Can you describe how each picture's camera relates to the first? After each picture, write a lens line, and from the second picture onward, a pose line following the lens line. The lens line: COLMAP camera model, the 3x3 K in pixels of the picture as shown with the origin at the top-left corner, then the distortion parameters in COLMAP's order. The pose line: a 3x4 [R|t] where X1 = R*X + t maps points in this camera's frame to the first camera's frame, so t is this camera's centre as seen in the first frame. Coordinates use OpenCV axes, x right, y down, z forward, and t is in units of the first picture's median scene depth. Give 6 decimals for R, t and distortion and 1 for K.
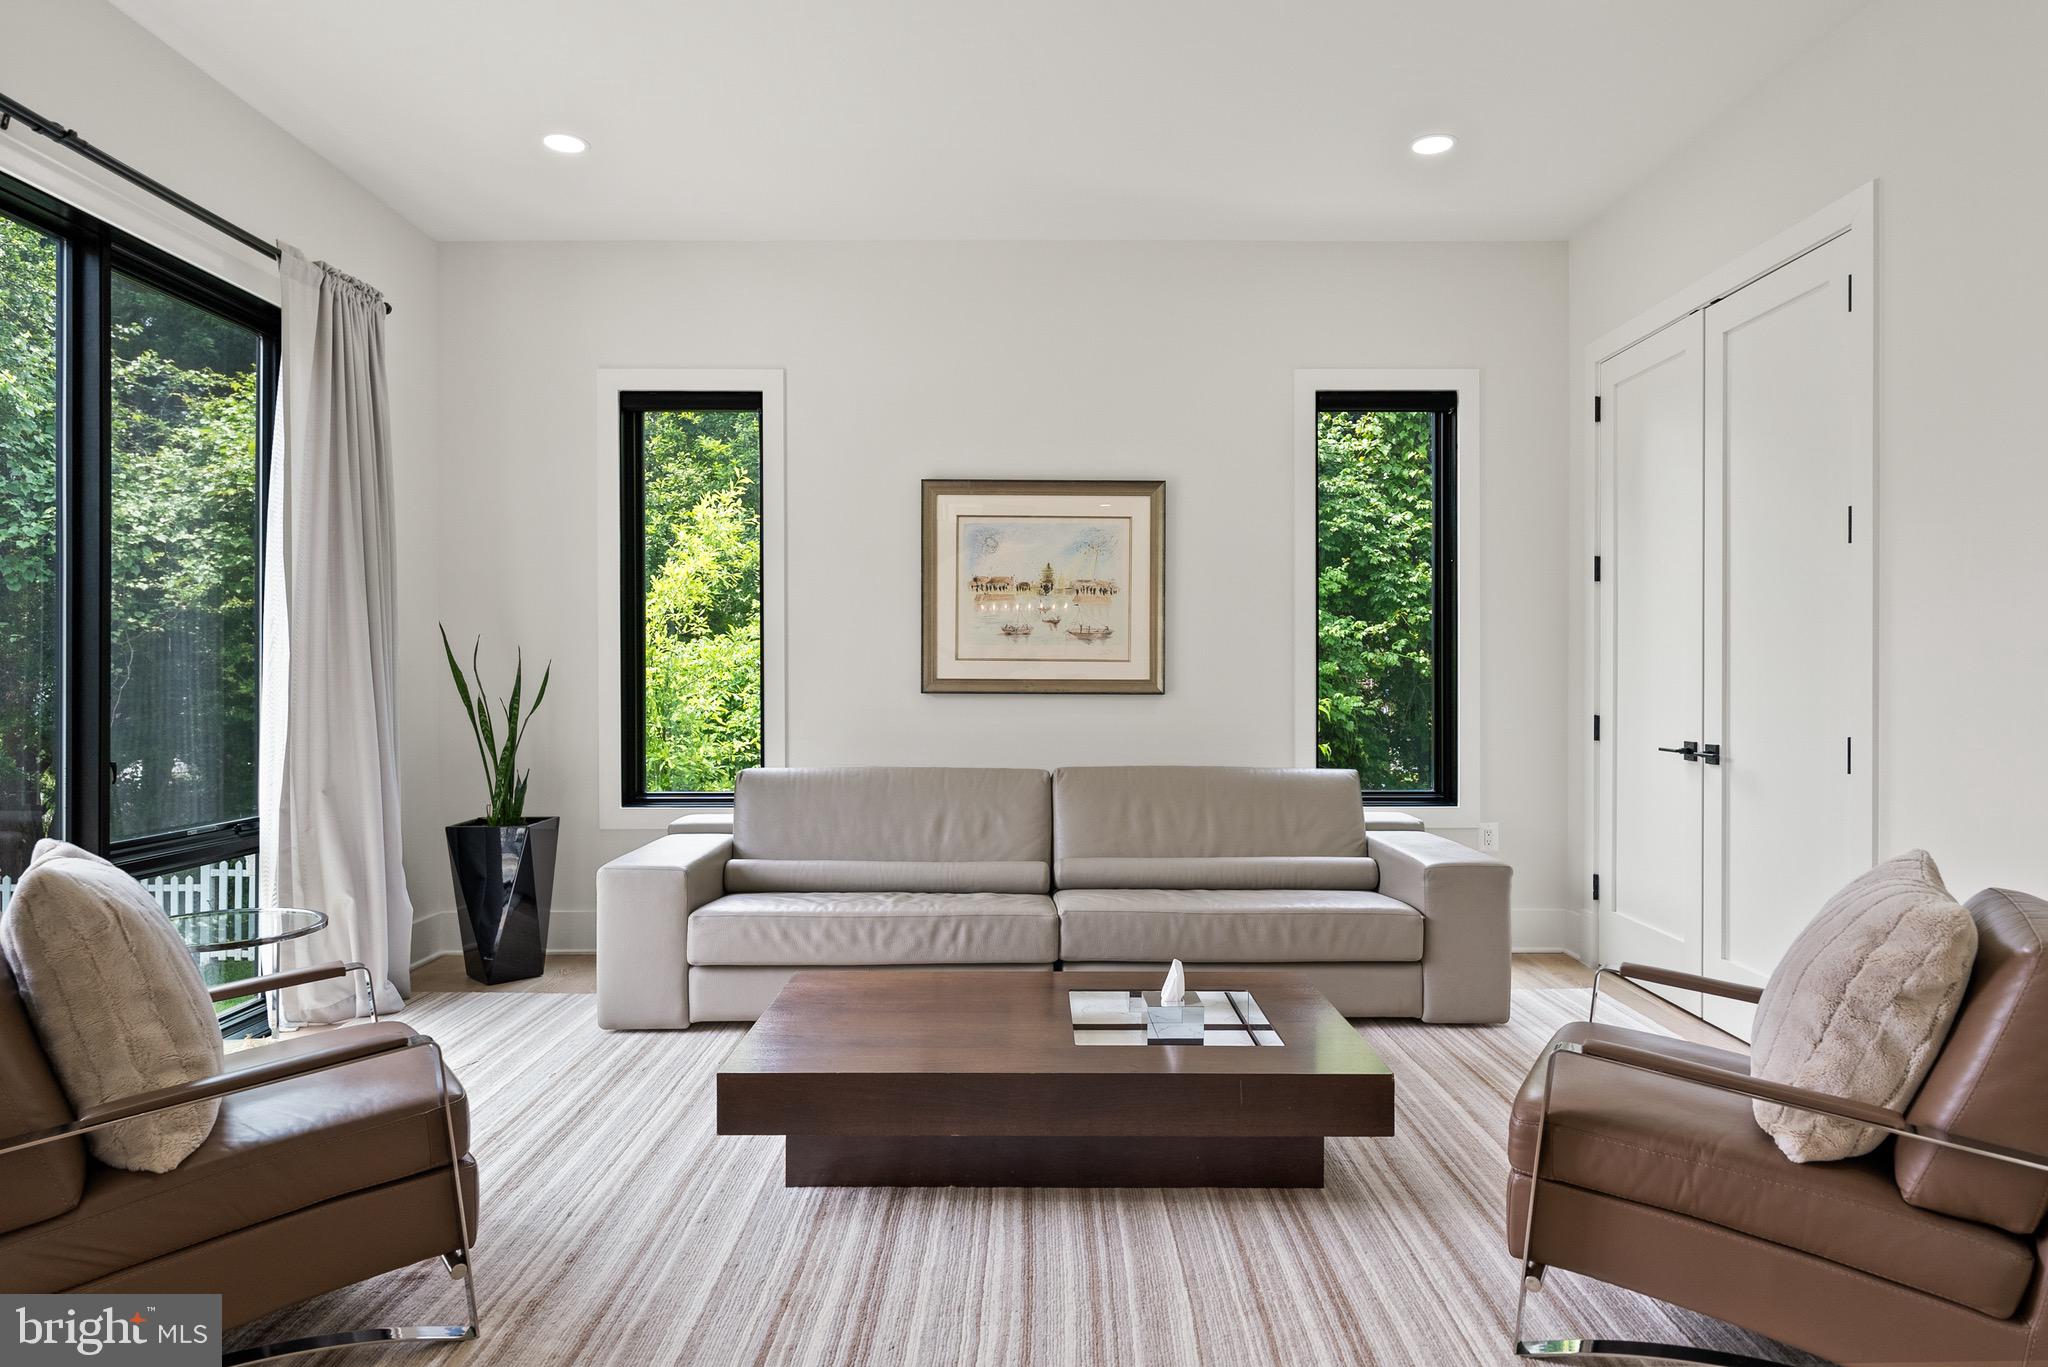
lens RADIAL K [[1229.9, 0, 1030.6], [0, 1229.9, 672.0], [0, 0, 1]] dist [0.047515, -0.035439]
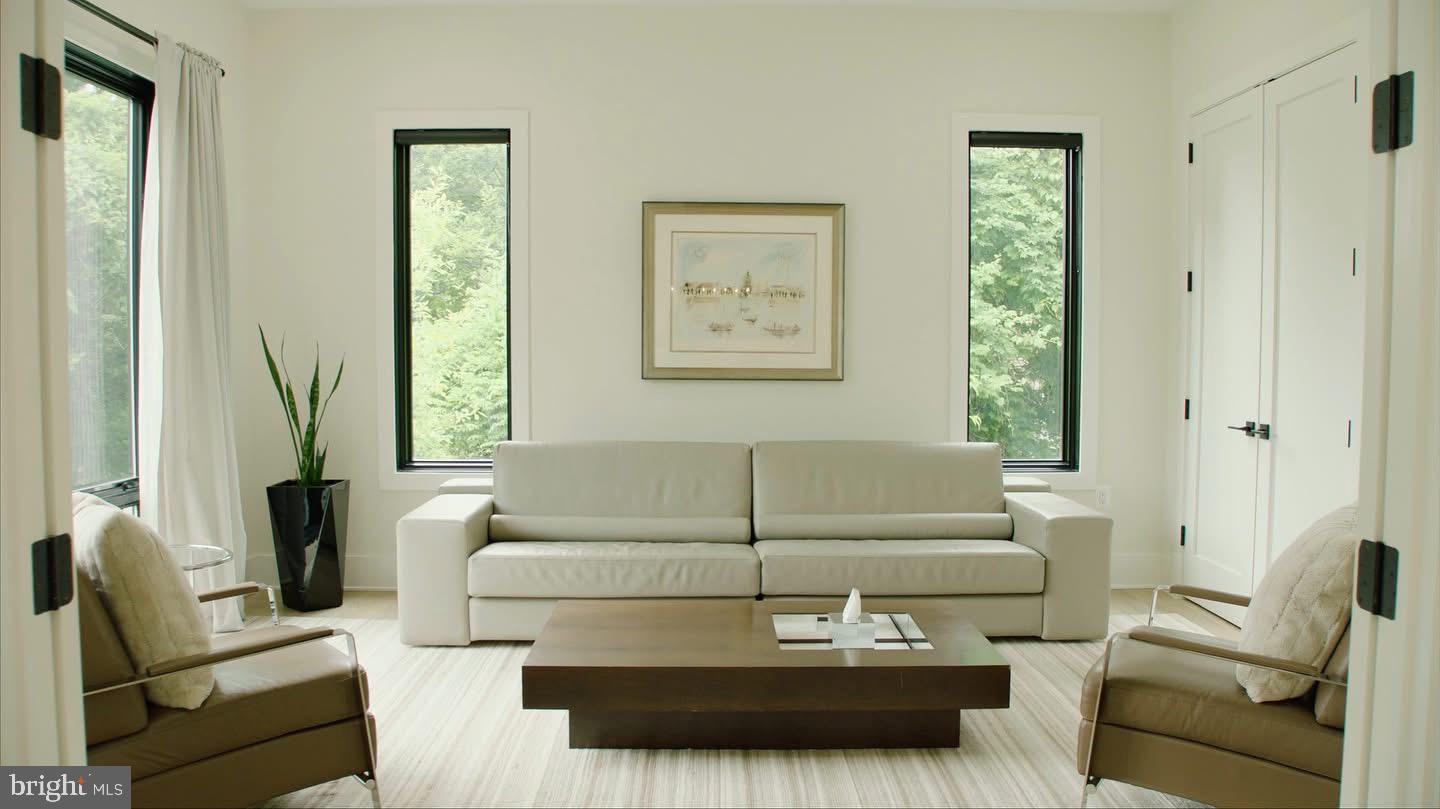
lens RADIAL K [[1198.5, 0, 719.6], [0, 1198.5, 398.5], [0, 0, 1]] dist [-0.092411, 0.006891]
pose [[0.999893, 0.002327, 0.014436, -0.036925], [-0.003015, 0.998853, 0.047784, -0.025445], [-0.014309, -0.047823, 0.998753, -0.215552]]
